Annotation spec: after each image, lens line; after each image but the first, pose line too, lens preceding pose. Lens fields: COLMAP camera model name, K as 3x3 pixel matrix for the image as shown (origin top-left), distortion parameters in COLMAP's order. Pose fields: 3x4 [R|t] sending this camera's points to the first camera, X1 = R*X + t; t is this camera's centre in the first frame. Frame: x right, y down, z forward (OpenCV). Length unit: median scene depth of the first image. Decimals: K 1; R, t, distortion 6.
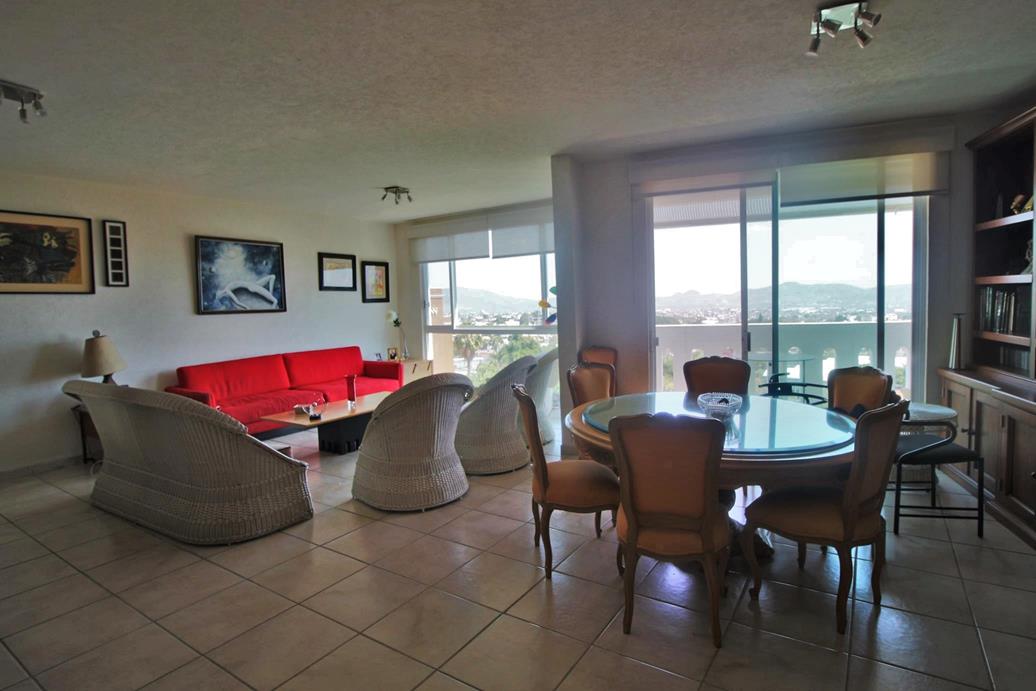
lens RADIAL K [[534.7, 0, 519.1], [0, 534.7, 339.7], [0, 0, 1]] dist [-0.005121, -0.001188]
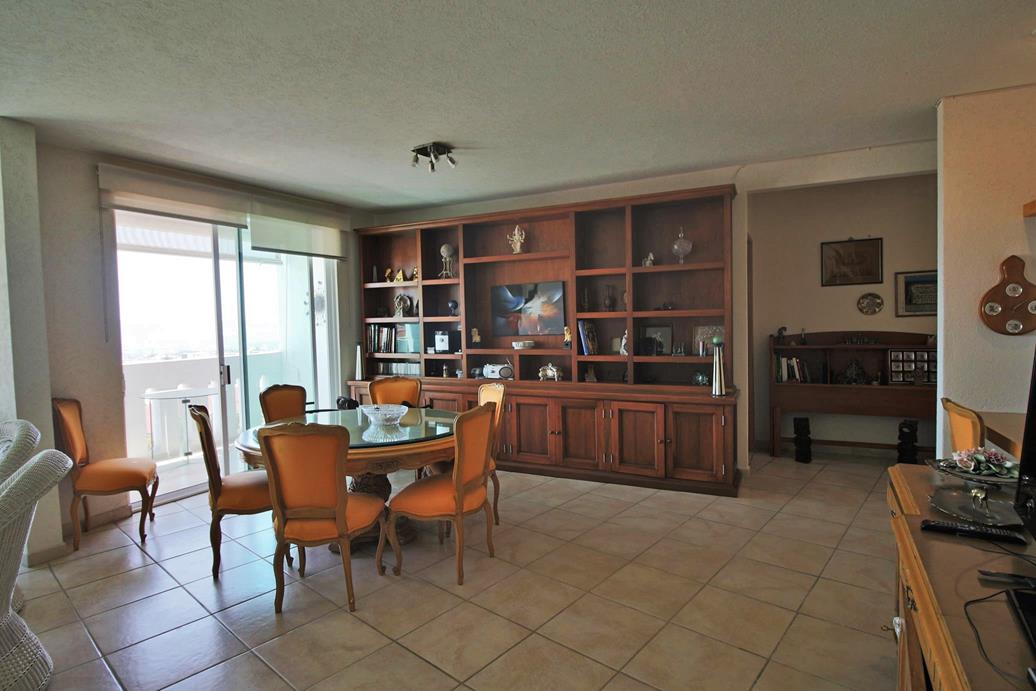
lens RADIAL K [[534.7, 0, 519.1], [0, 534.7, 339.7], [0, 0, 1]] dist [-0.005121, -0.001188]
pose [[0.135017, -0.008830, 0.990804, -0.505615], [0.089703, 0.995963, -0.003348, -0.009088], [-0.986774, 0.089330, 0.135264, 0.305618]]
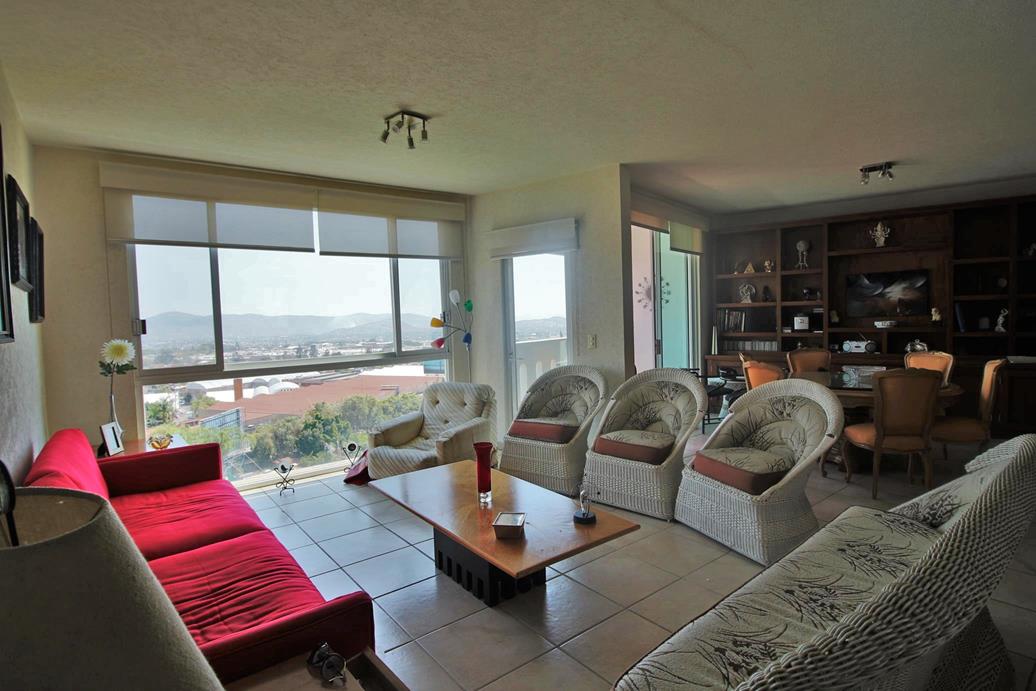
lens RADIAL K [[534.7, 0, 519.1], [0, 534.7, 339.7], [0, 0, 1]] dist [-0.005121, -0.001188]
pose [[0.312561, -0.023933, 0.949596, -0.934696], [0.088886, 0.996033, -0.004153, -0.038507], [-0.945730, 0.085704, 0.313449, 0.906678]]
